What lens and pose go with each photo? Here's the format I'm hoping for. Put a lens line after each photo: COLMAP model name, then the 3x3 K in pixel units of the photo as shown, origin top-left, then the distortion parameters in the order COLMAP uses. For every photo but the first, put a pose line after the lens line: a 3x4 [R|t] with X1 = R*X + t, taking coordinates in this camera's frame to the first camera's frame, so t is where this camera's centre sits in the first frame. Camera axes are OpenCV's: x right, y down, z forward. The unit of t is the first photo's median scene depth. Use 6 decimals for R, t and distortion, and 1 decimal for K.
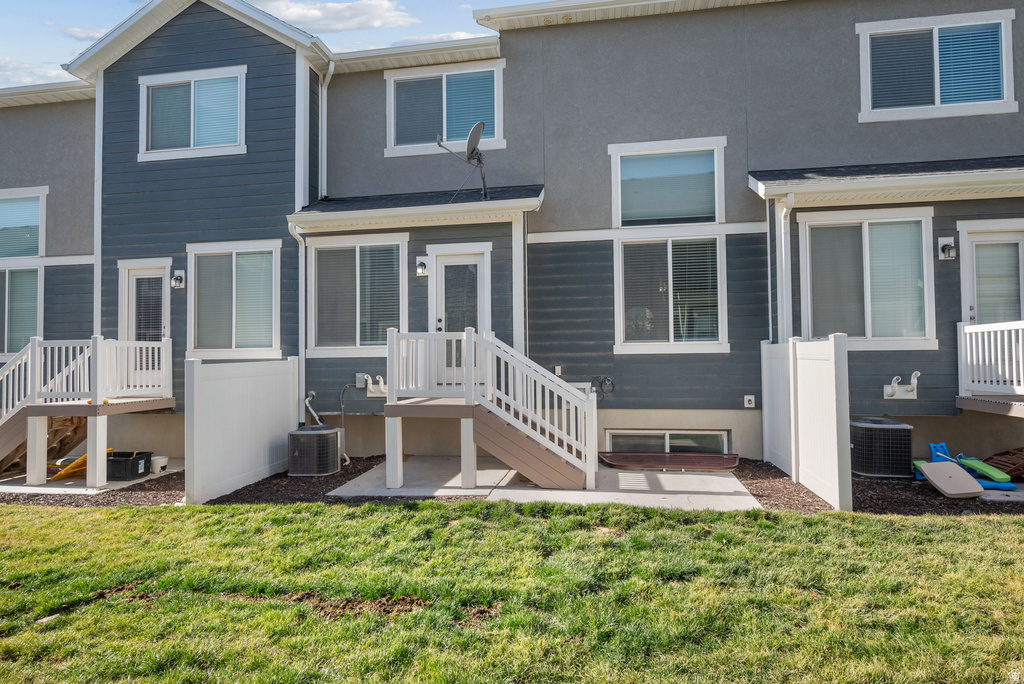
lens RADIAL K [[571.0, 0, 512.0], [0, 571.0, 344.8], [0, 0, 1]] dist [-0.003835, 0.000716]
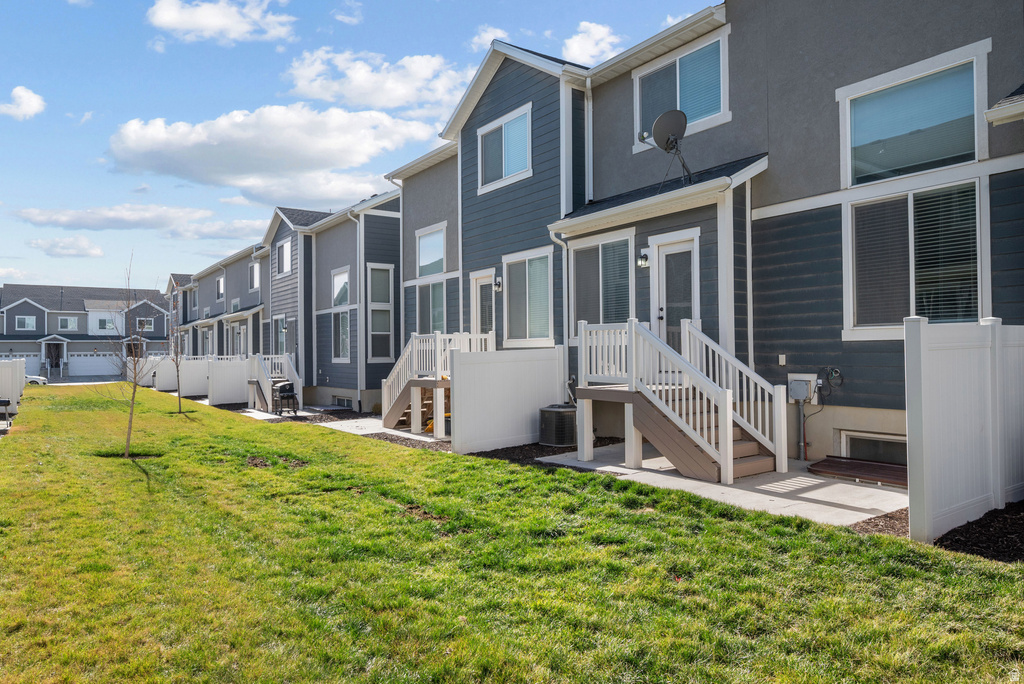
lens RADIAL K [[655.6, 0, 511.4], [0, 655.6, 342.4], [0, 0, 1]] dist [-0.008708, 0.003421]
pose [[0.712733, -0.007618, -0.701394, 0.496674], [0.024391, 0.999605, 0.013928, -0.006325], [0.701011, -0.027035, 0.712638, -0.022445]]
